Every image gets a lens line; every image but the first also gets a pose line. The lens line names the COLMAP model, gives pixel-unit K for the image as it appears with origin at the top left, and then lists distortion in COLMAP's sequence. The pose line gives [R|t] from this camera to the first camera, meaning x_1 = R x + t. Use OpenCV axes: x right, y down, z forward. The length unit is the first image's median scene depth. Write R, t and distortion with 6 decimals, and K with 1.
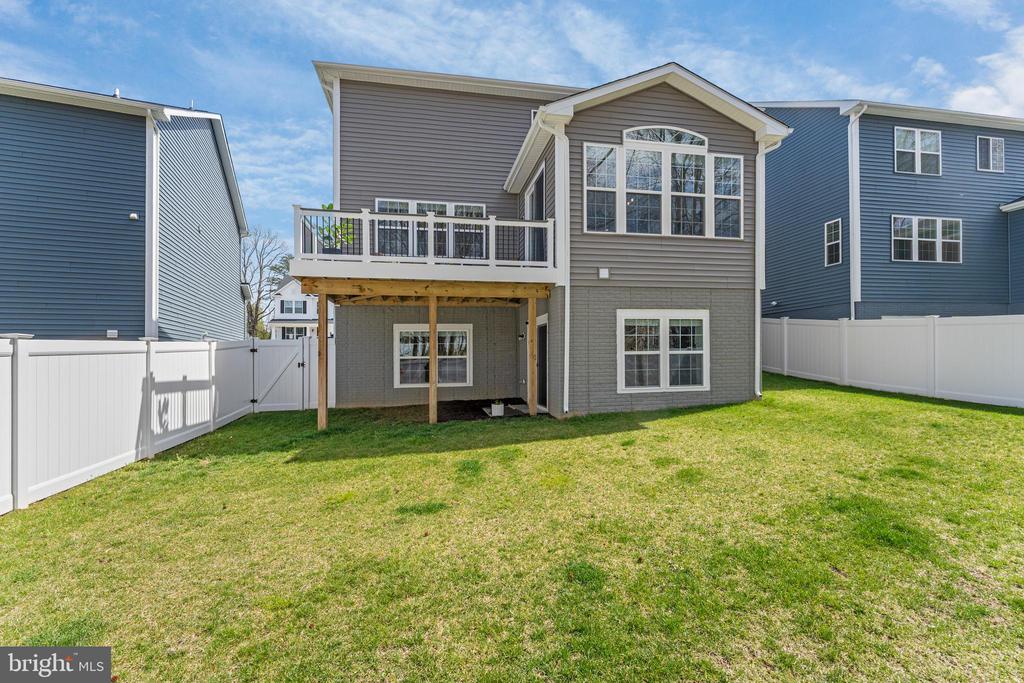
lens RADIAL K [[425.3, 0, 514.1], [0, 425.3, 359.5], [0, 0, 1]] dist [0.000253, -0.000050]
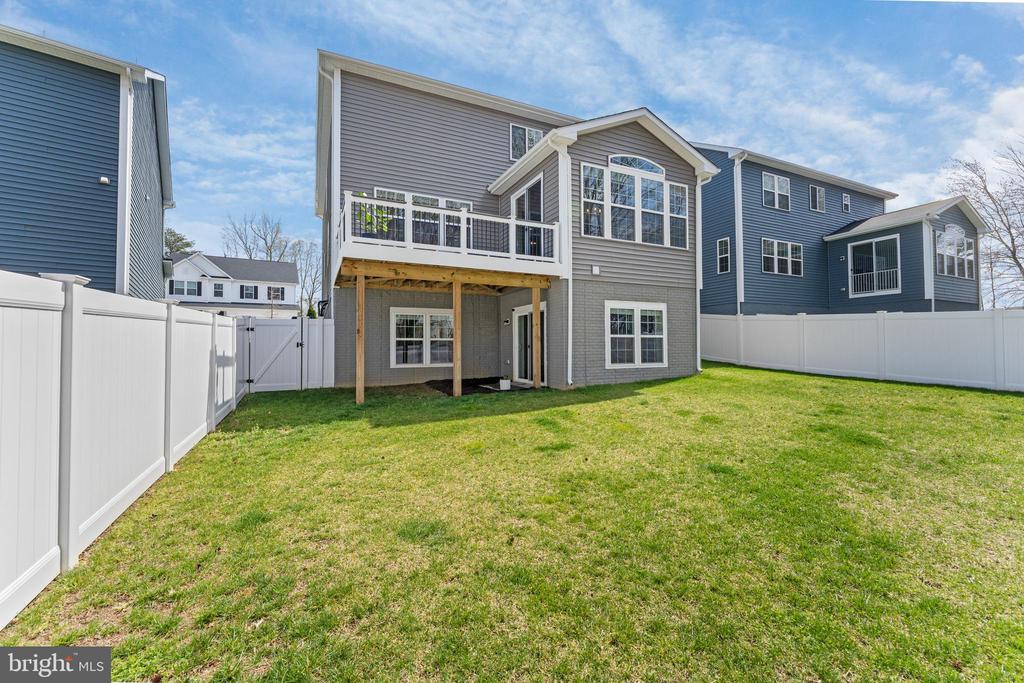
lens RADIAL K [[415.2, 0, 512.0], [0, 415.2, 341.5], [0, 0, 1]] dist [-0.000587, -0.000007]
pose [[0.968637, 0.011252, 0.248226, -0.295524], [-0.005627, 0.999711, -0.023359, 0.028562], [-0.248417, 0.021230, 0.968420, -0.081649]]
